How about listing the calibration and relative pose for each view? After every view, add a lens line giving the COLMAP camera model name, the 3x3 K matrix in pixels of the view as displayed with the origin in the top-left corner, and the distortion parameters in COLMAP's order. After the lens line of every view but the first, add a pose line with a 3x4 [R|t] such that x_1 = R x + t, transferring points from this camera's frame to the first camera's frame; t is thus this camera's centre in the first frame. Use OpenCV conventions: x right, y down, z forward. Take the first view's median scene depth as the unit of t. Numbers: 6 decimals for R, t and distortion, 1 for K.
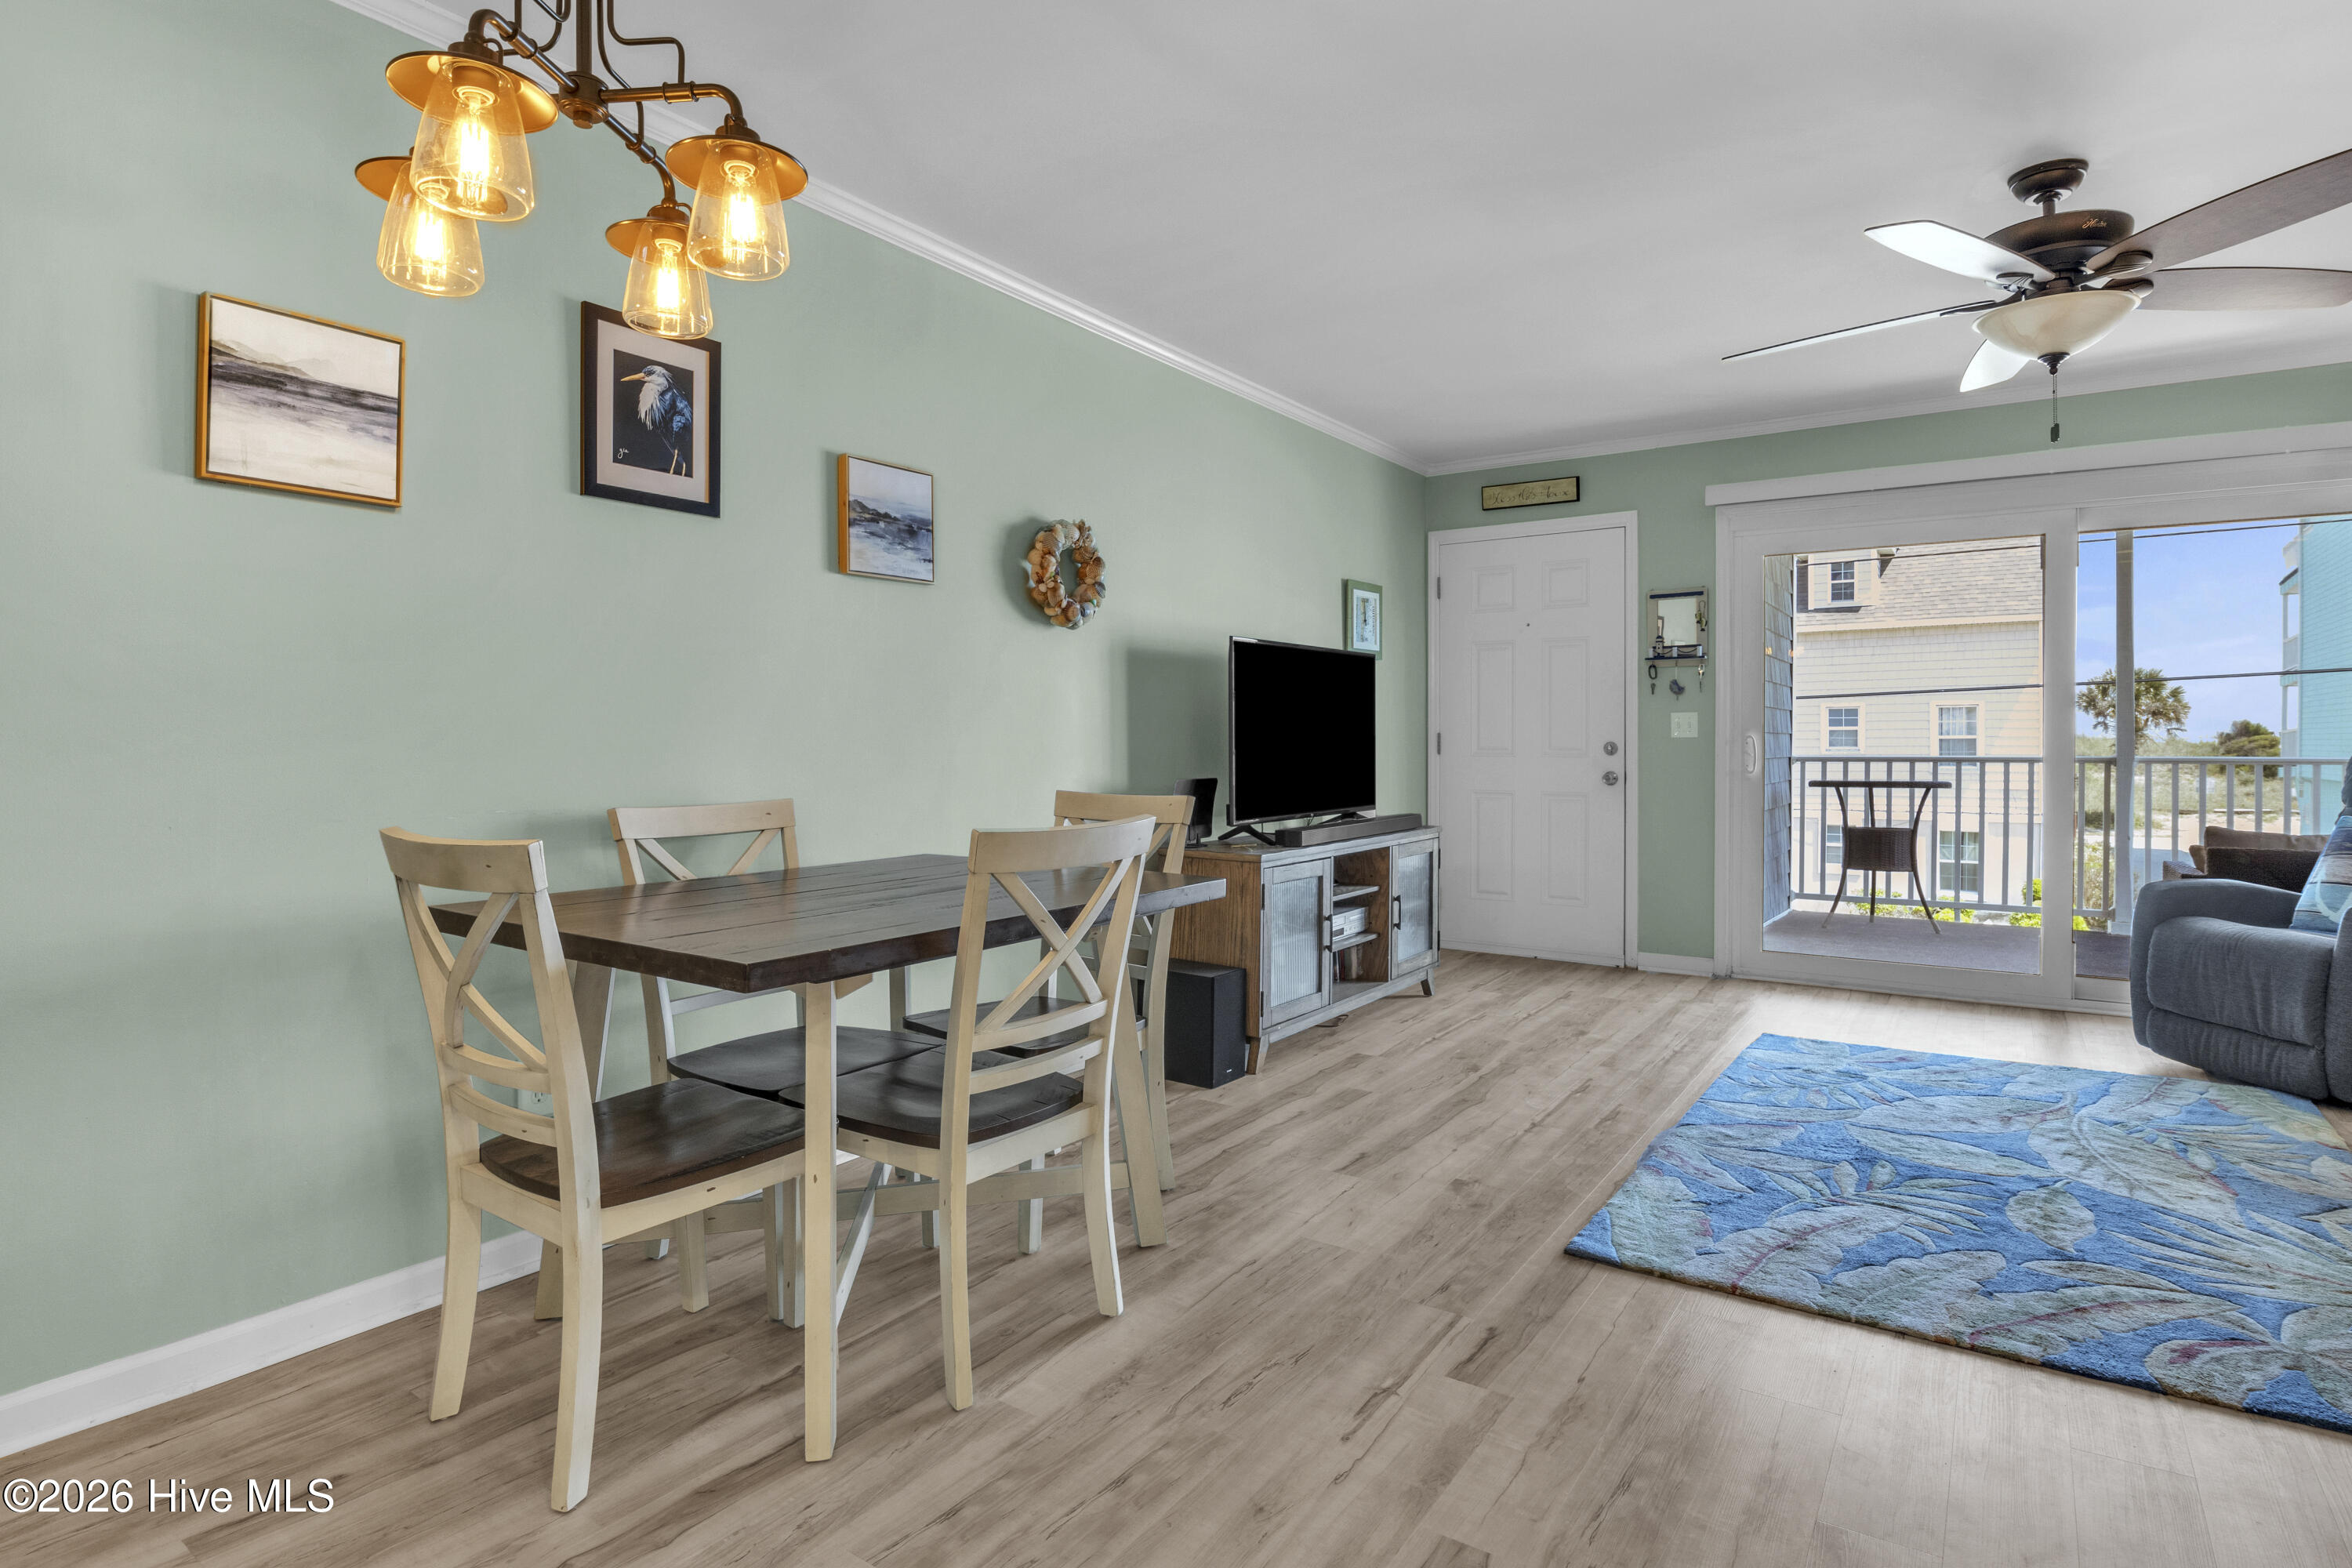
lens RADIAL K [[1198.0, 0, 1167.7], [0, 1198.0, 749.0], [0, 0, 1]] dist [-0.017876, -0.002853]
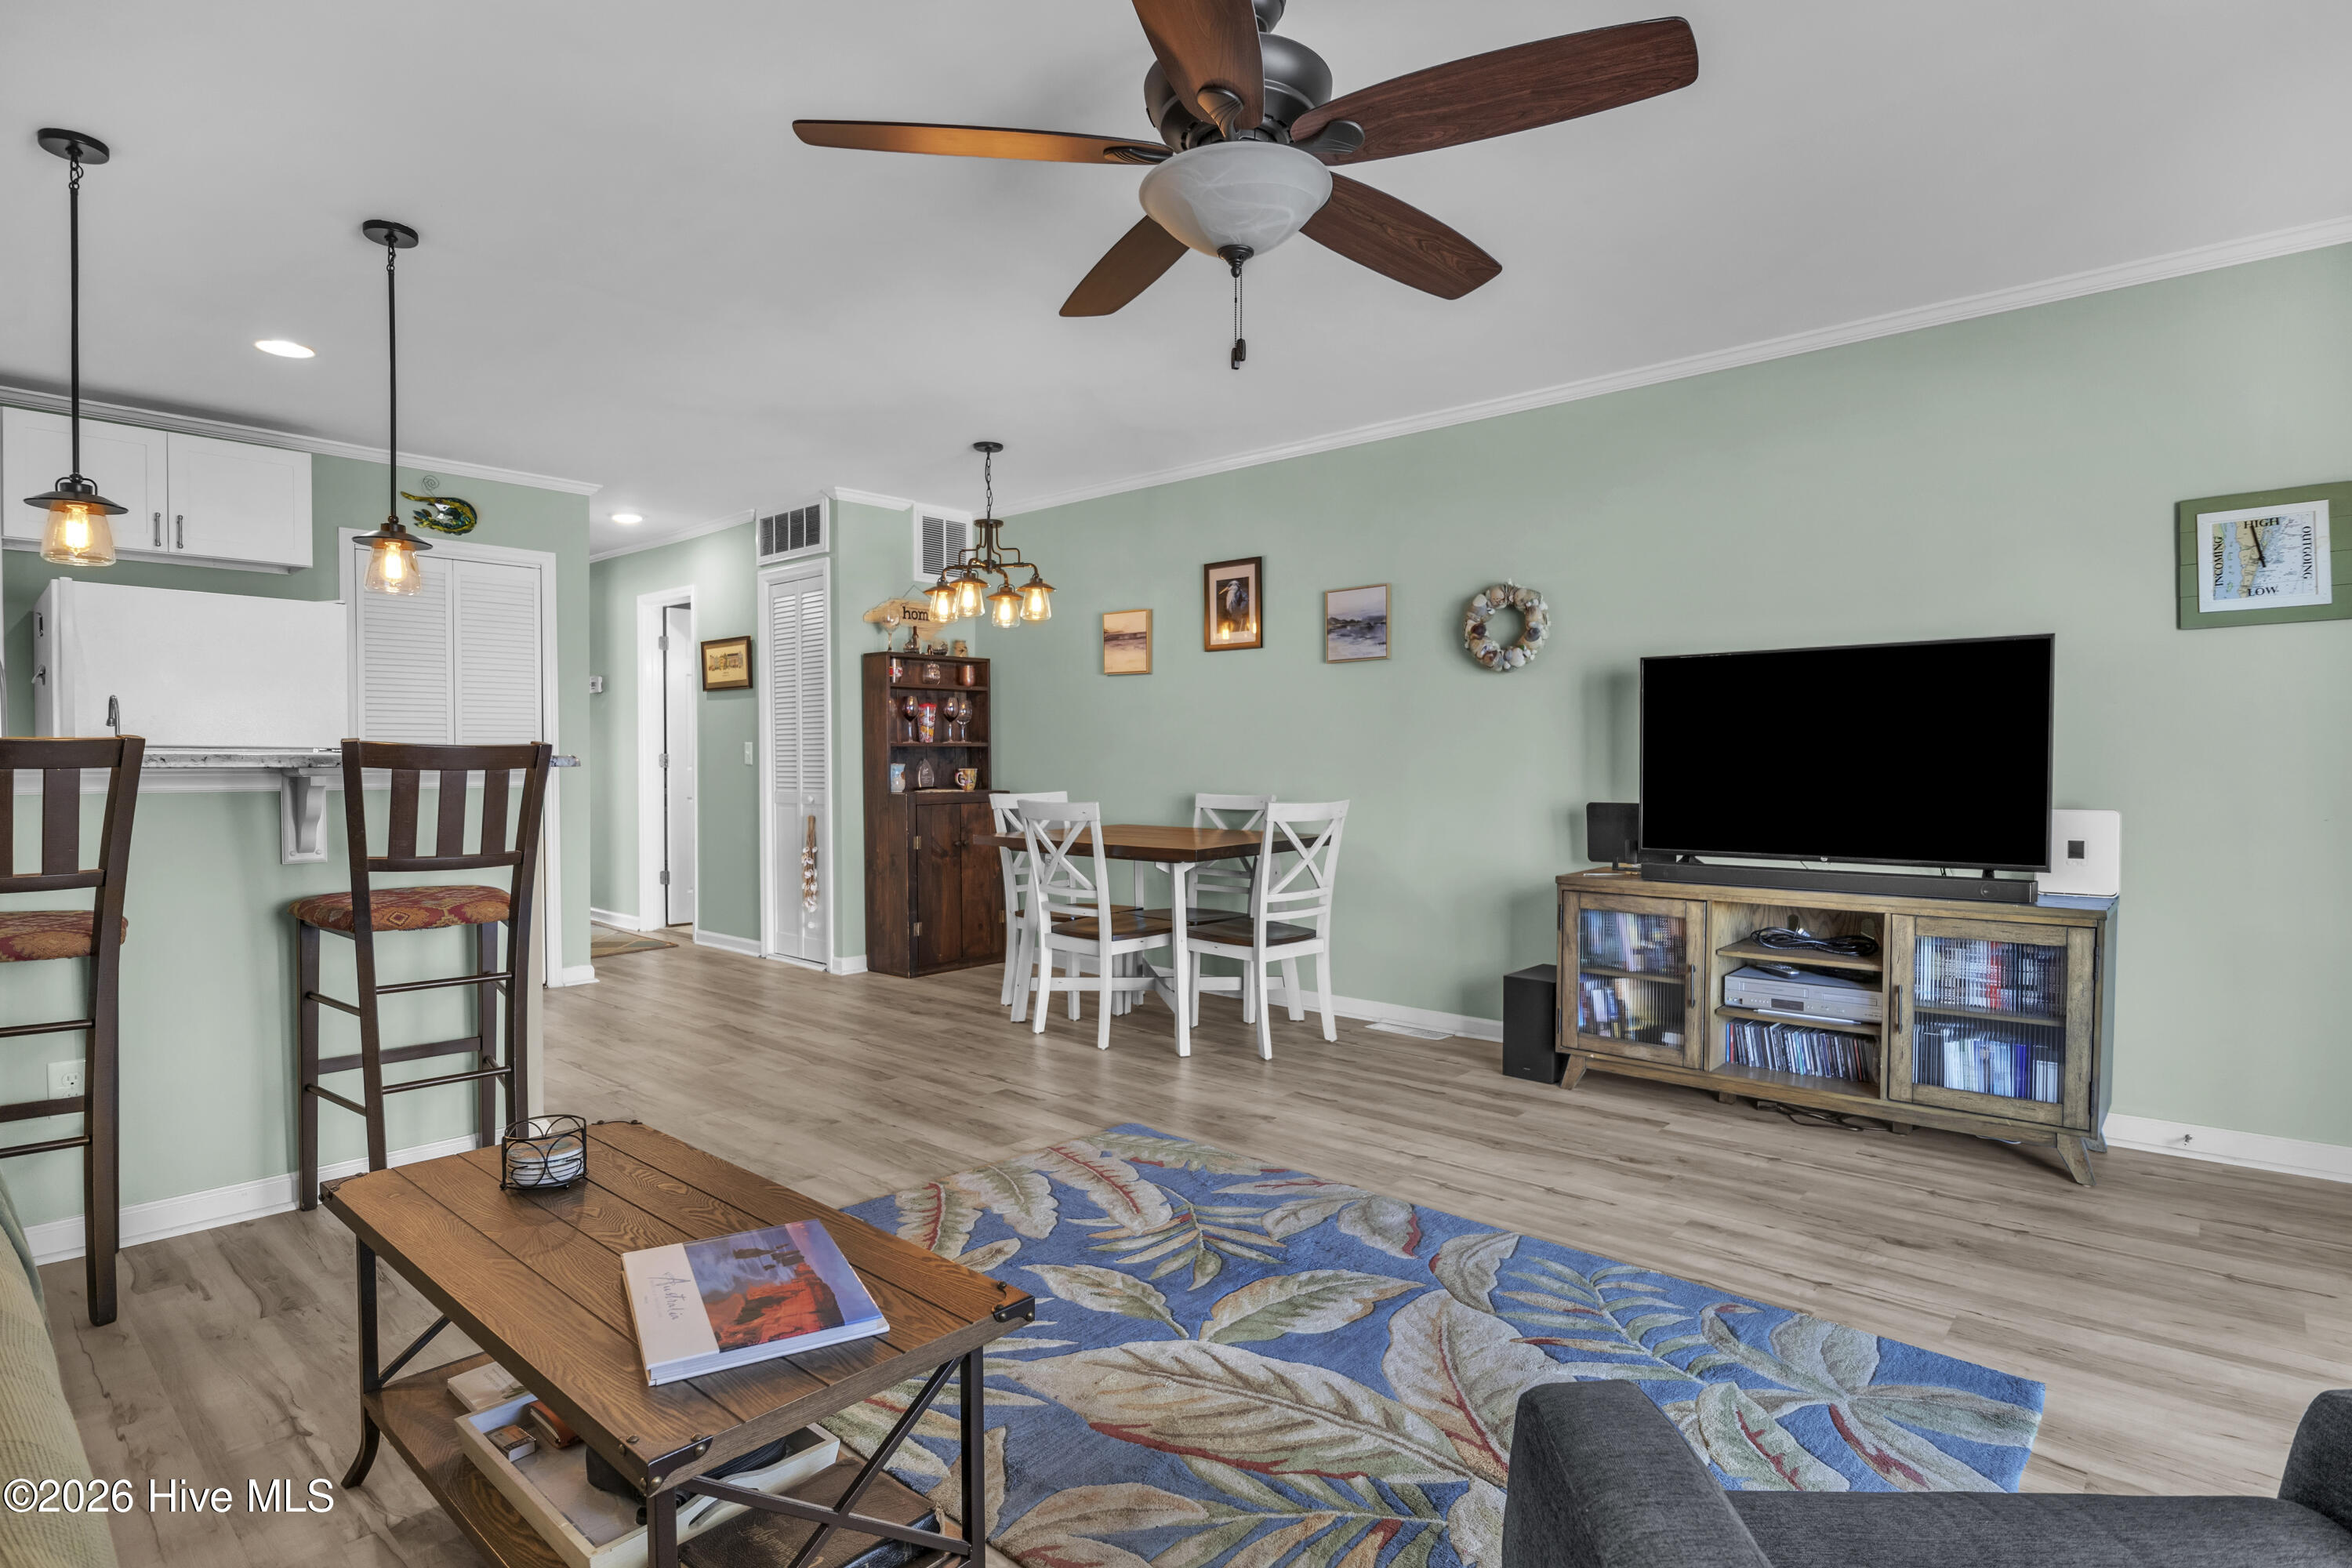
lens RADIAL K [[1198.0, 0, 1212.3], [0, 1198.0, 786.8], [0, 0, 1]] dist [-0.017876, -0.002853]
pose [[-0.099713, 0.027089, -0.994647, 1.196562], [-0.005896, 0.999596, 0.027814, -0.015978], [0.994999, 0.008638, -0.099513, 0.850813]]
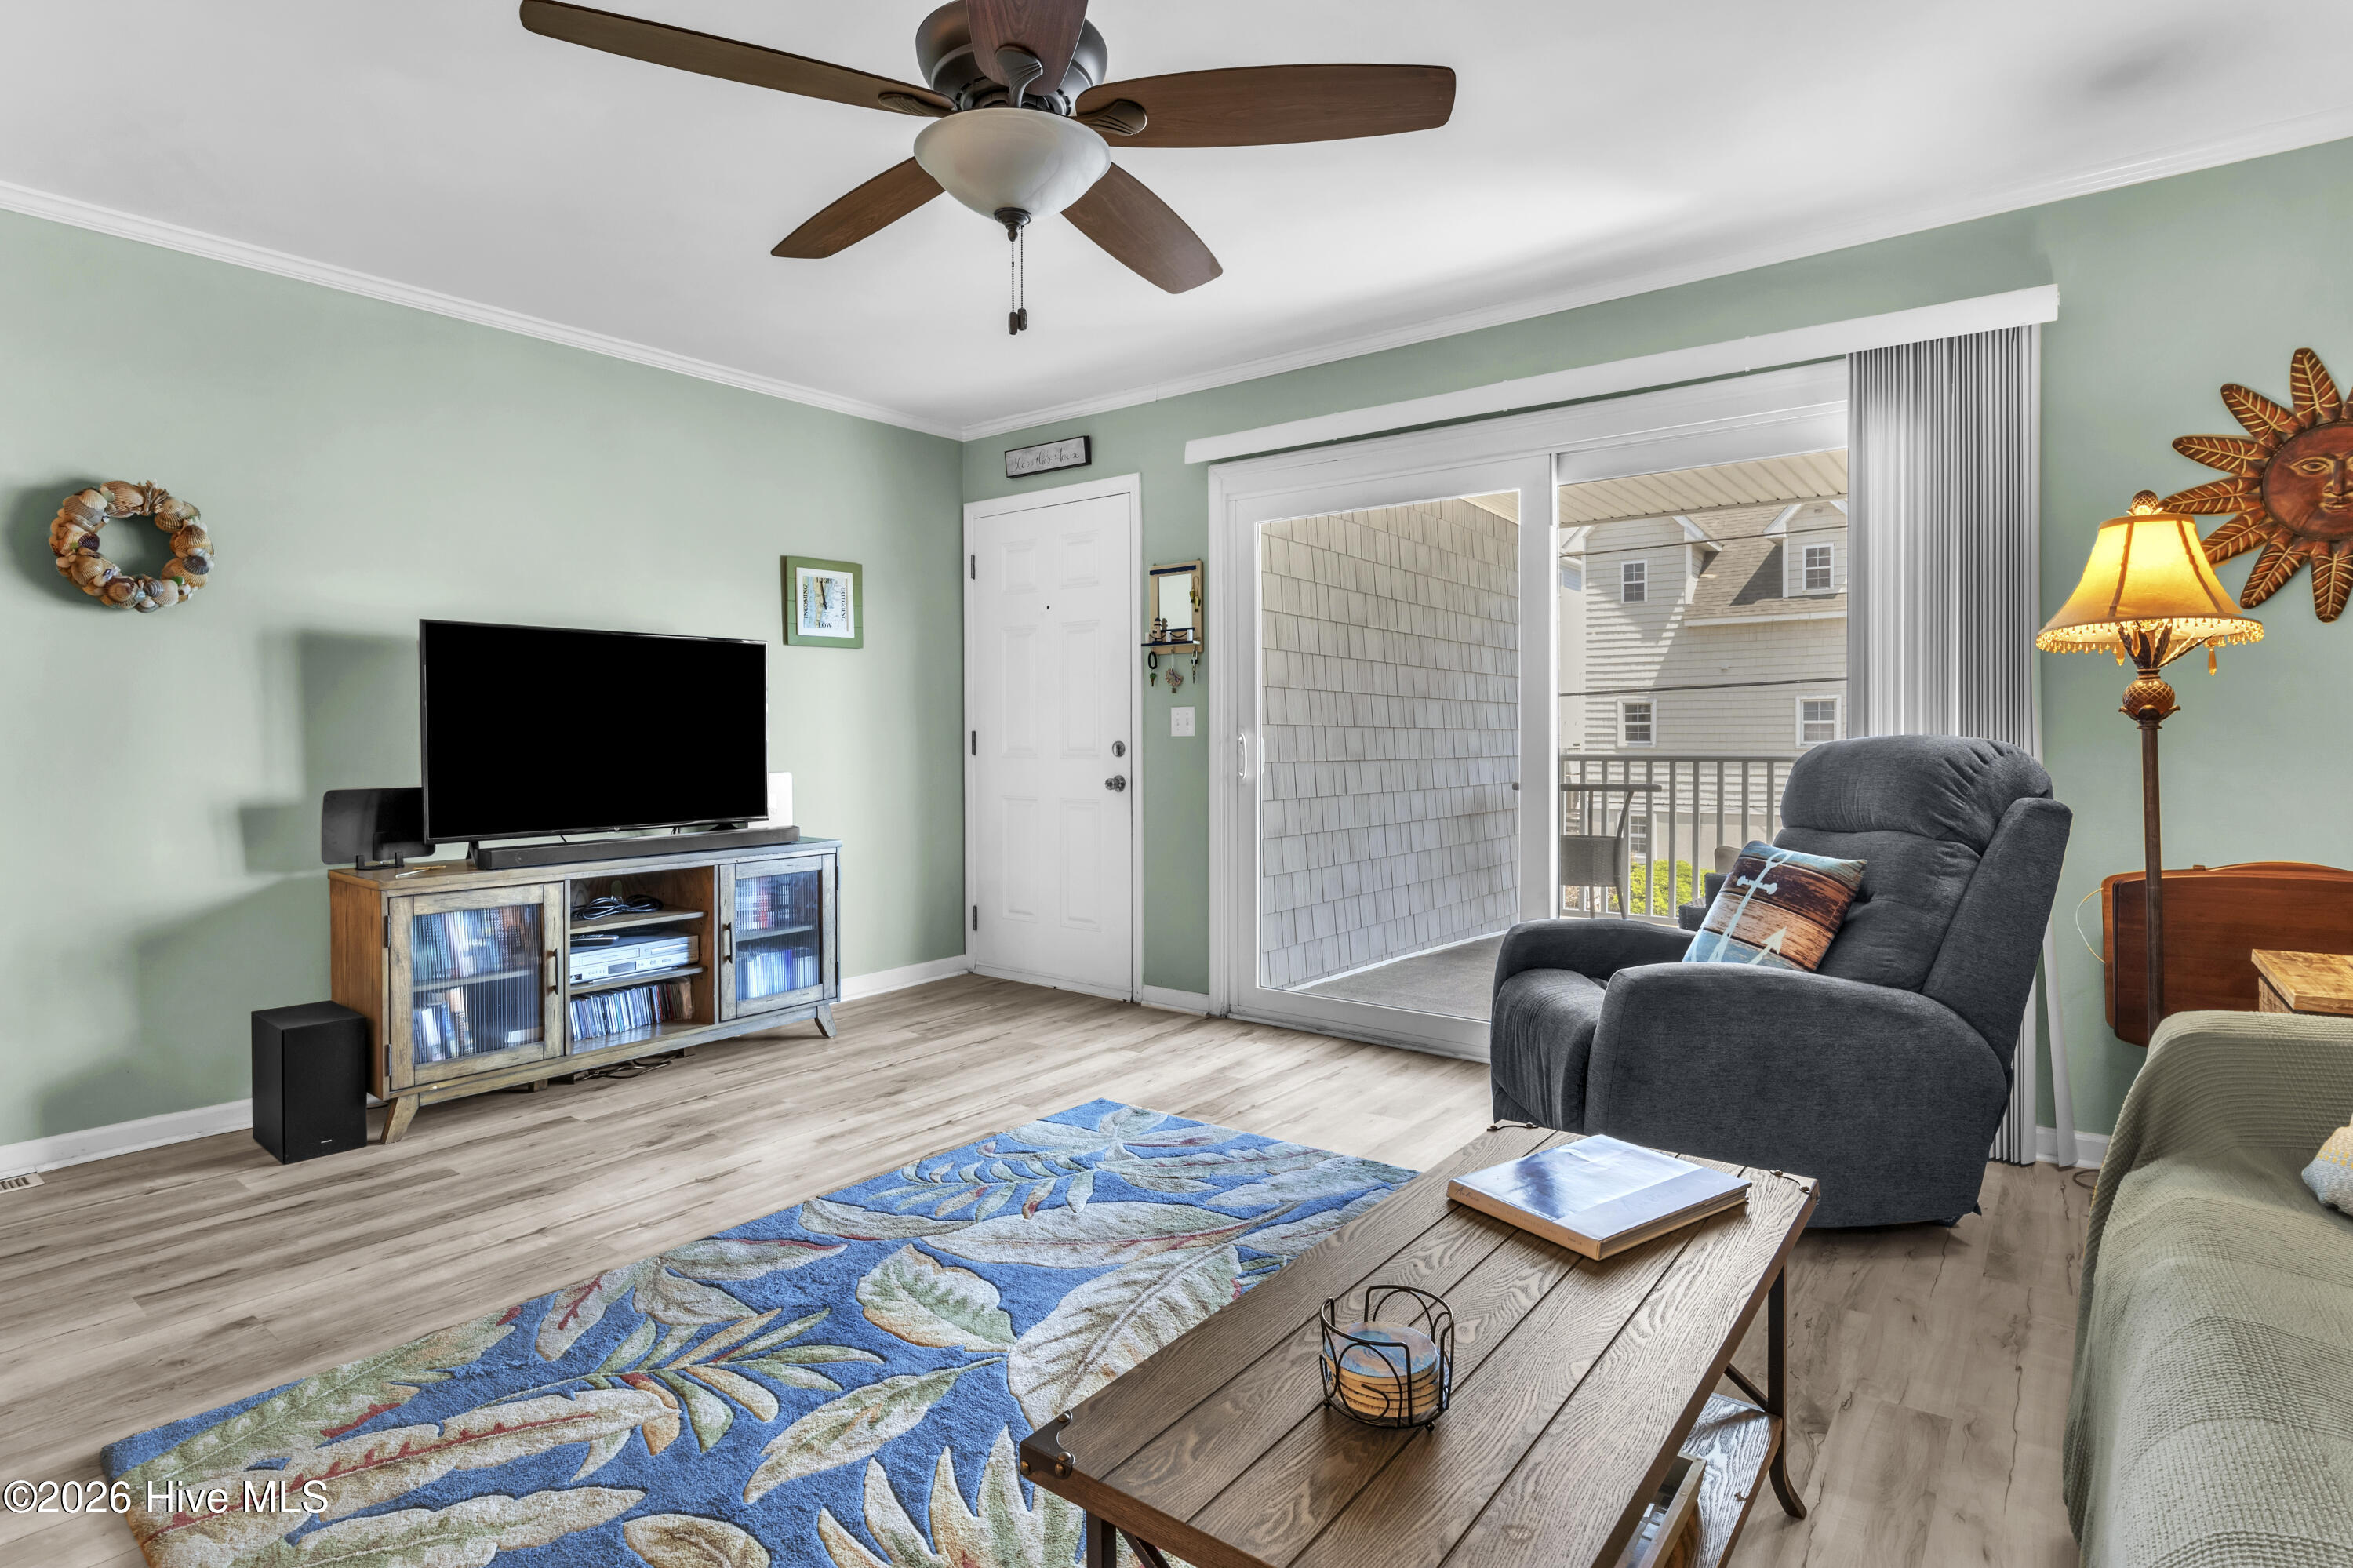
lens RADIAL K [[1184.3, 0, 1156.6], [0, 1184.3, 745.7], [0, 0, 1]] dist [-0.010507, -0.002330]
pose [[0.998357, -0.001135, -0.057293, 0.700539], [0.001224, 0.999998, 0.001519, -0.006600], [0.057291, -0.001587, 0.998356, 0.225480]]
